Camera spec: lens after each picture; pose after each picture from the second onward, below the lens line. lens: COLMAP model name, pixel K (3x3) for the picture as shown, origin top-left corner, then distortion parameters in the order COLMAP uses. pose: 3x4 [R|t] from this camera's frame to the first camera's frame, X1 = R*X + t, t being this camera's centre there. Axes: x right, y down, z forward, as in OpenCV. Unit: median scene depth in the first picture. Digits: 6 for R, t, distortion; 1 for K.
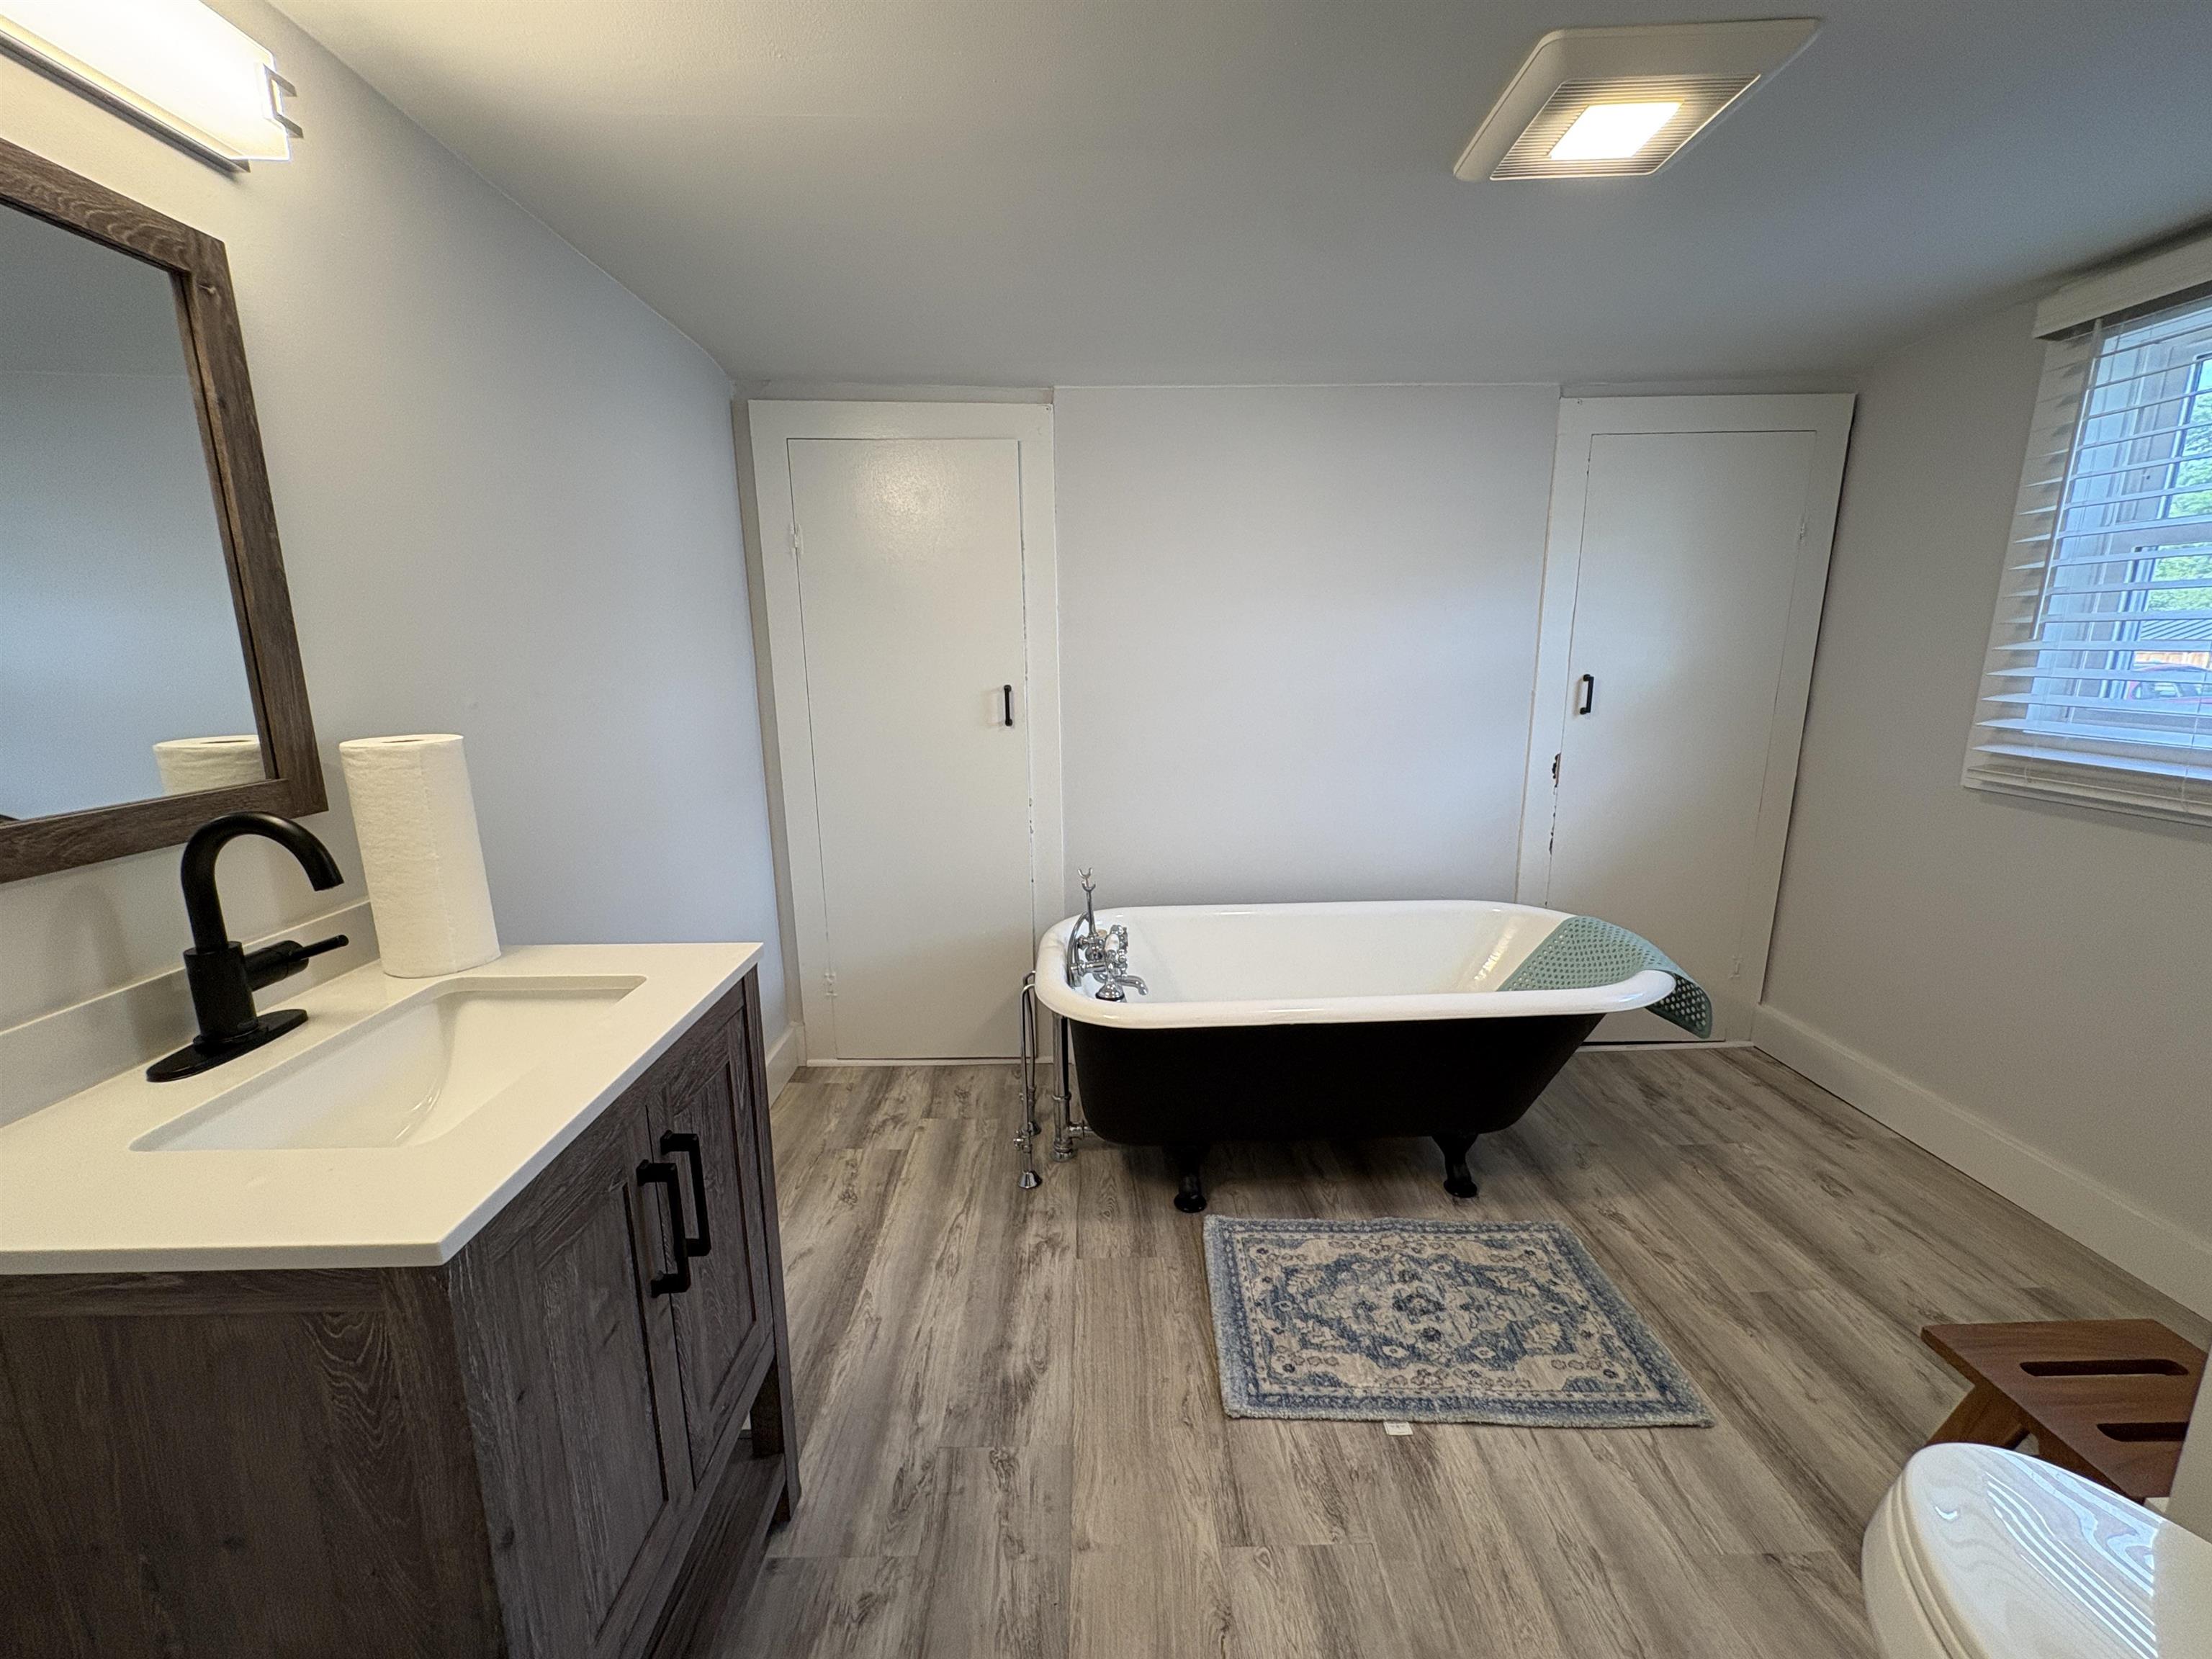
lens RADIAL K [[882.4, 0, 1096.0], [0, 882.4, 823.3], [0, 0, 1]] dist [0.000193, 0.000023]
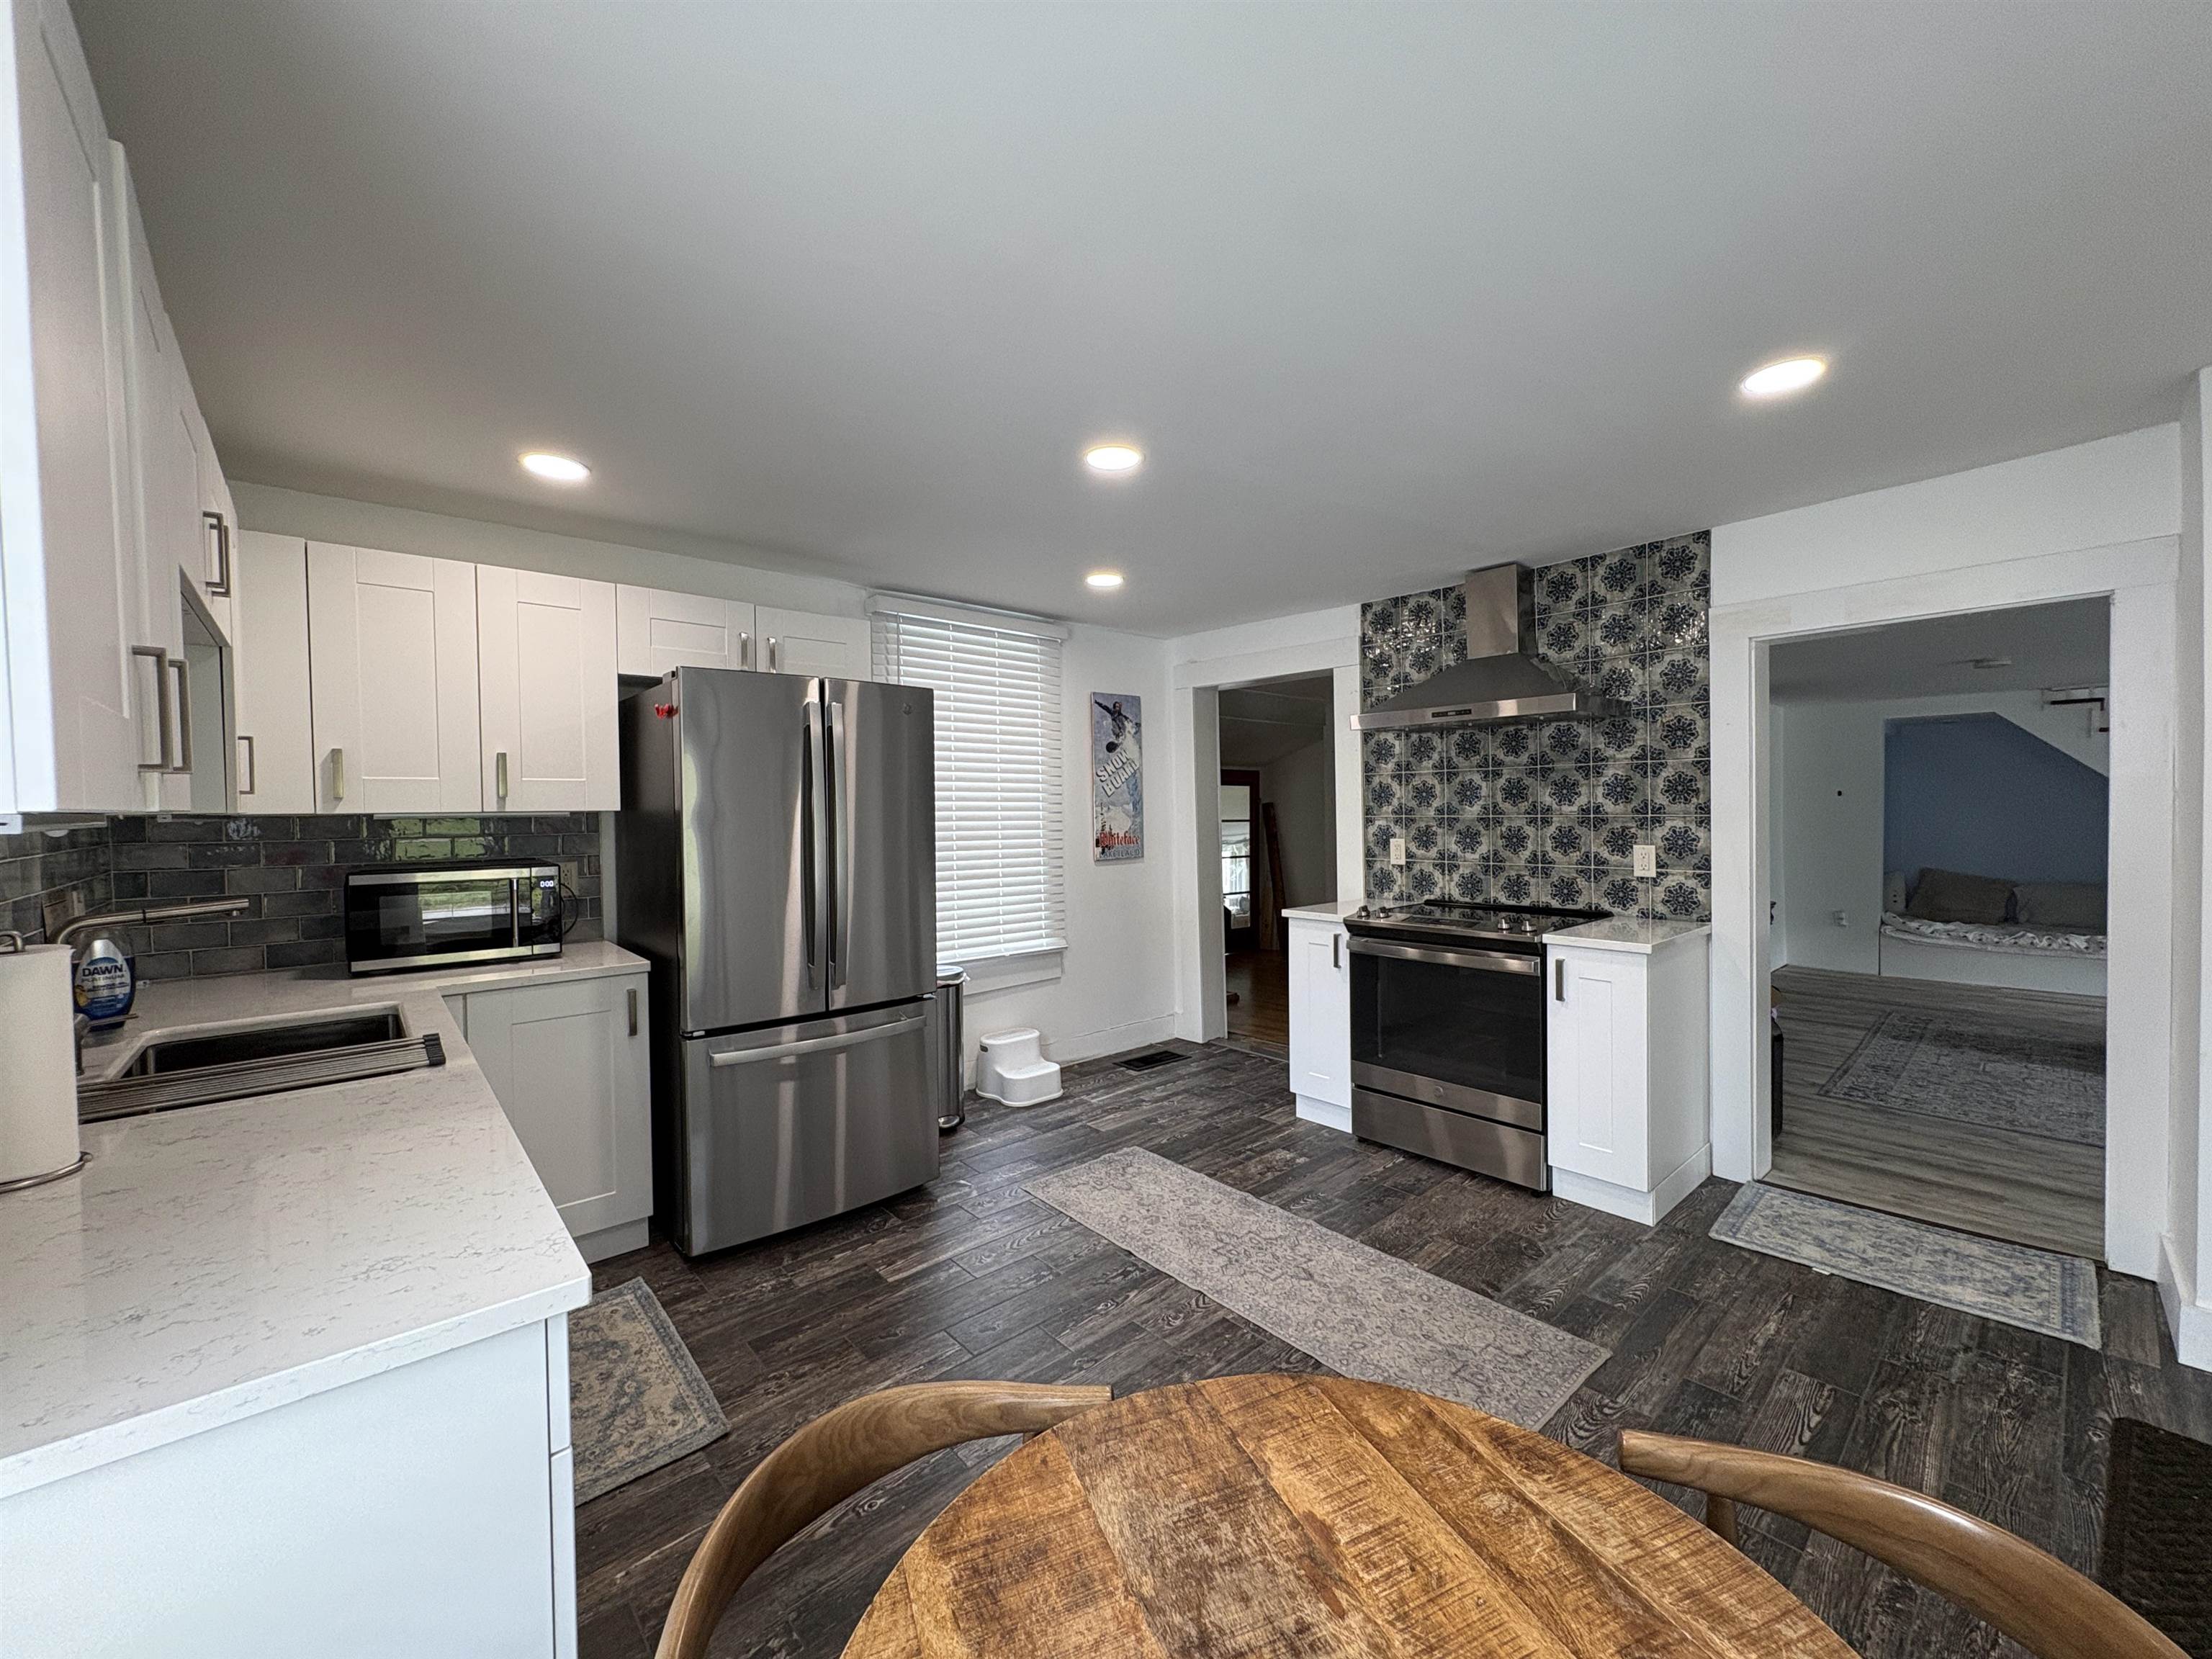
lens RADIAL K [[882.4, 0, 1106.6], [0, 882.4, 825.8], [0, 0, 1]] dist [0.000193, 0.000023]
pose [[-0.681896, -0.010989, 0.731366, -1.070759], [0.159753, 0.973510, 0.163575, -0.300852], [-0.713790, 0.228379, -0.662077, 1.164272]]
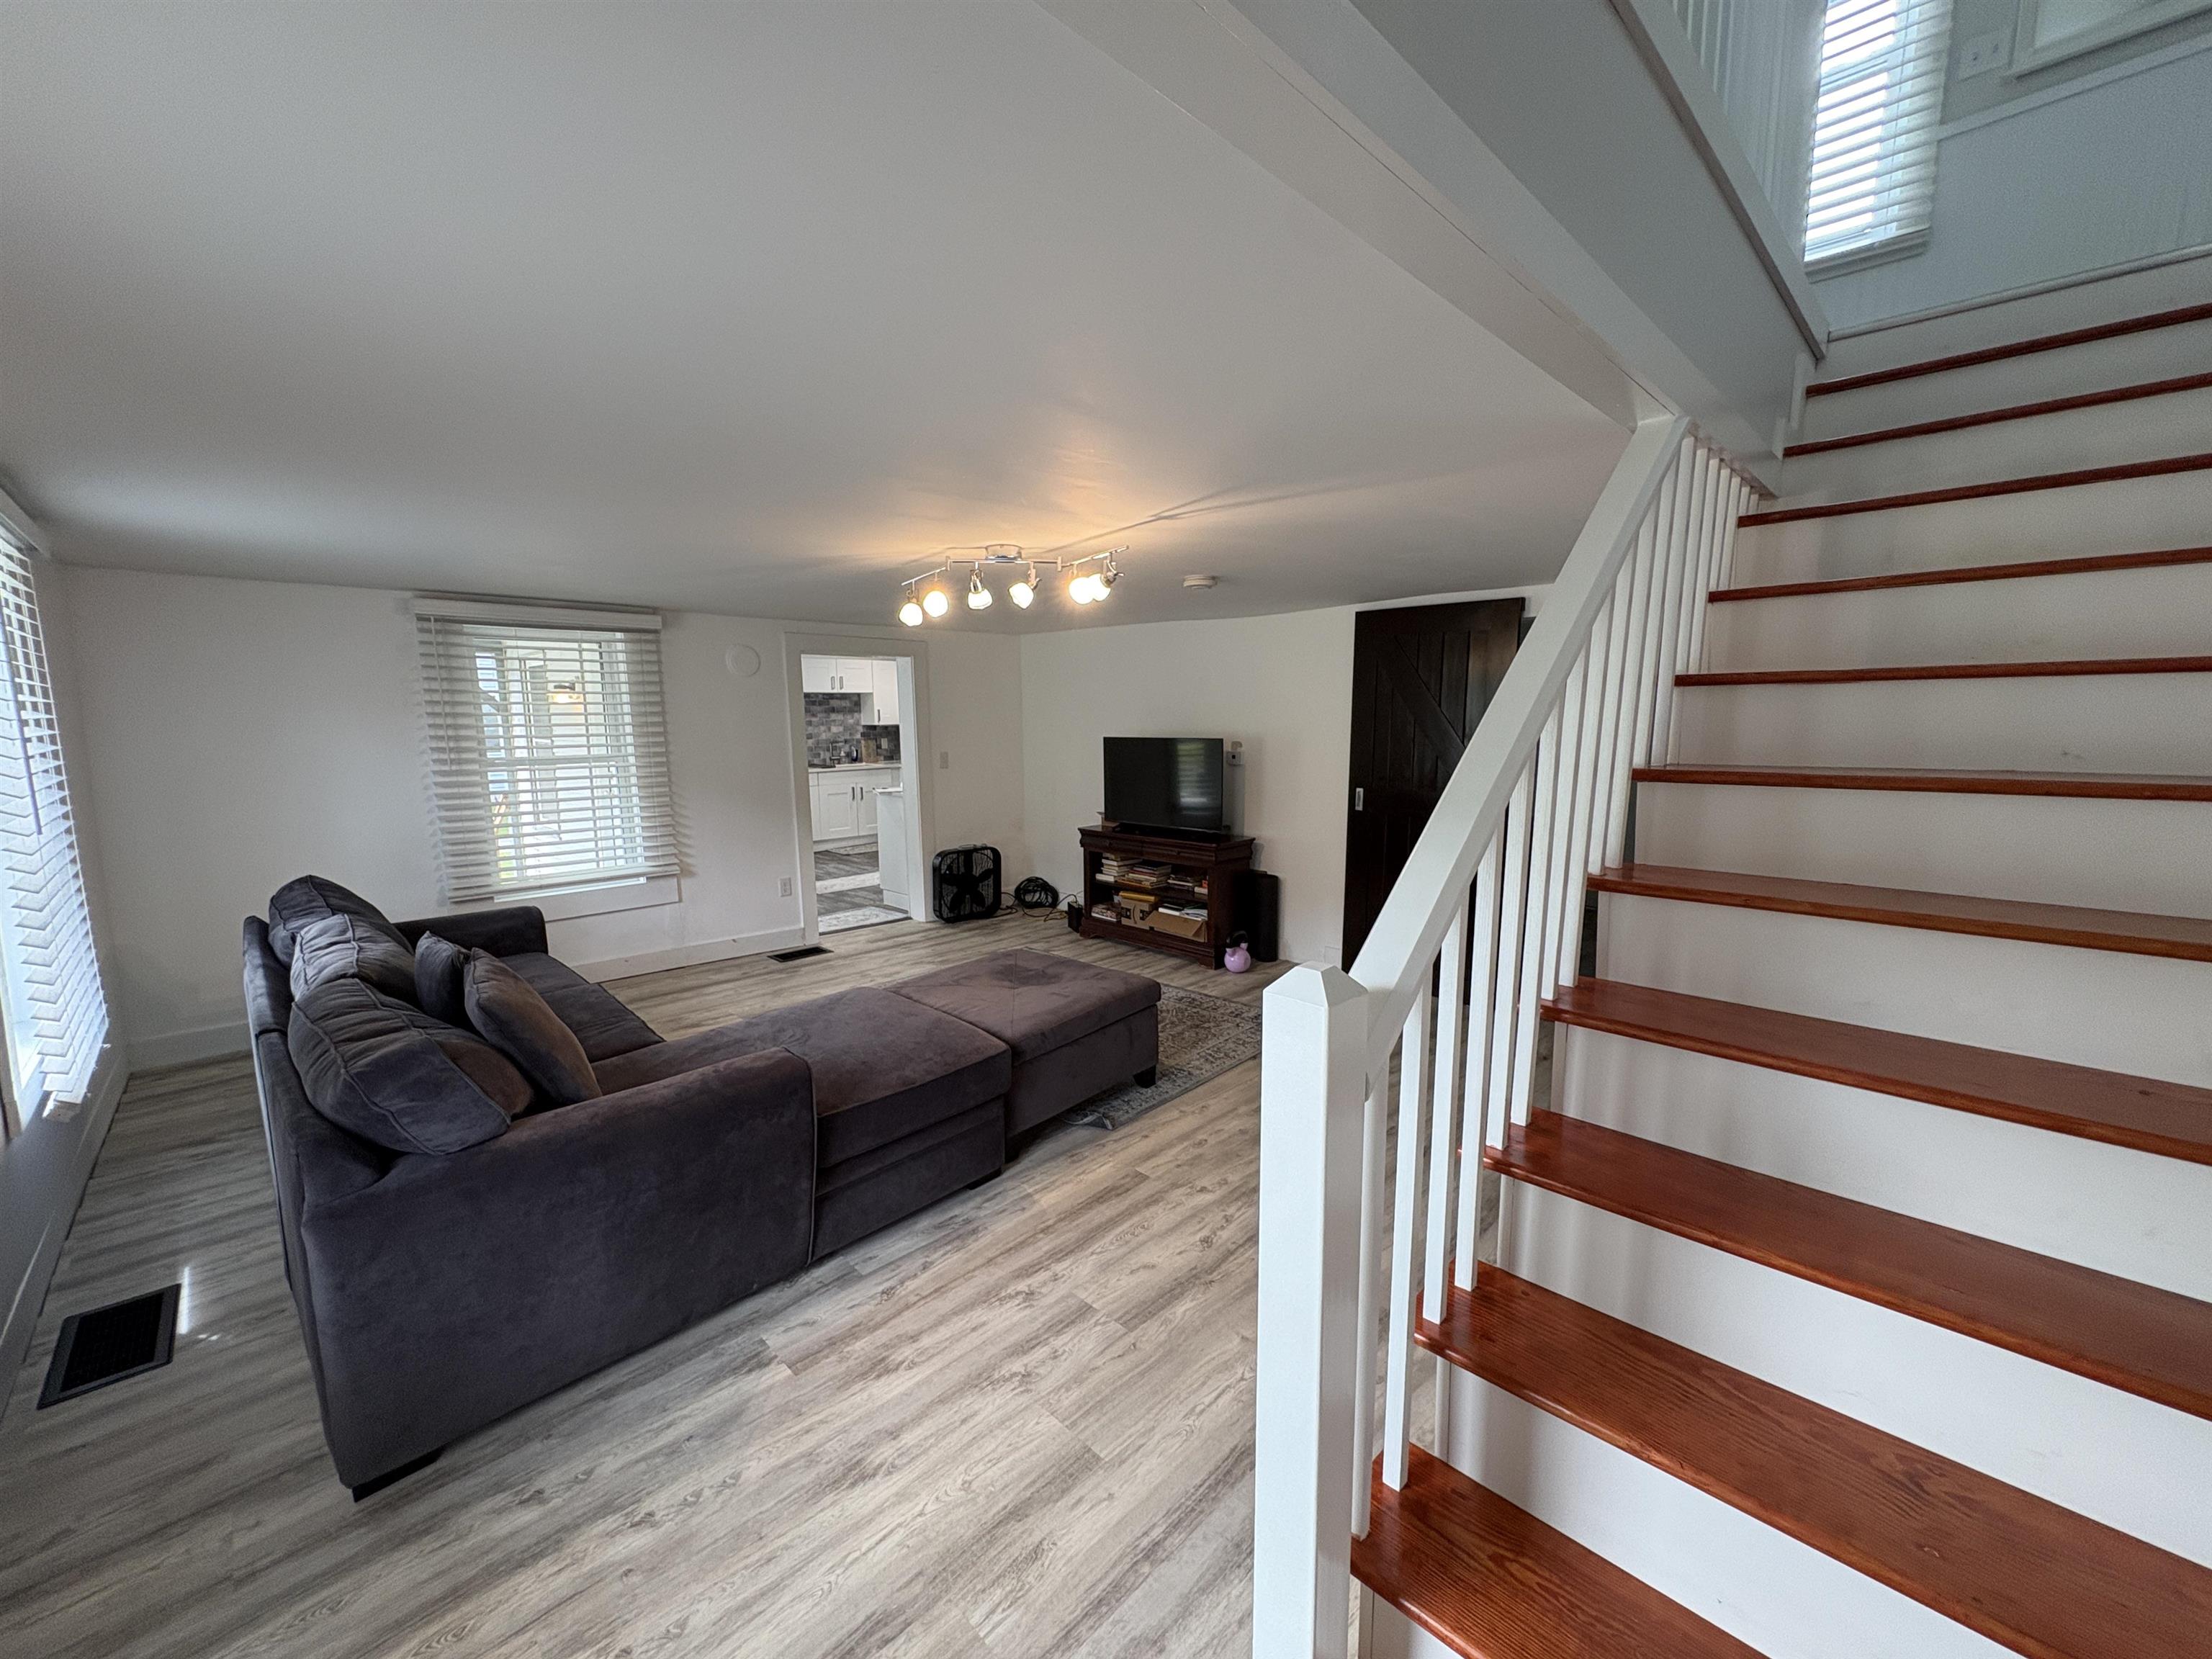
lens RADIAL K [[882.4, 0, 1101.6], [0, 882.4, 827.6], [0, 0, 1]] dist [0.000193, 0.000023]
pose [[0.691041, -0.102323, 0.715537, -2.864474], [0.156474, 0.987633, -0.009883, 0.754772], [-0.705676, 0.118792, 0.698505, -4.376983]]
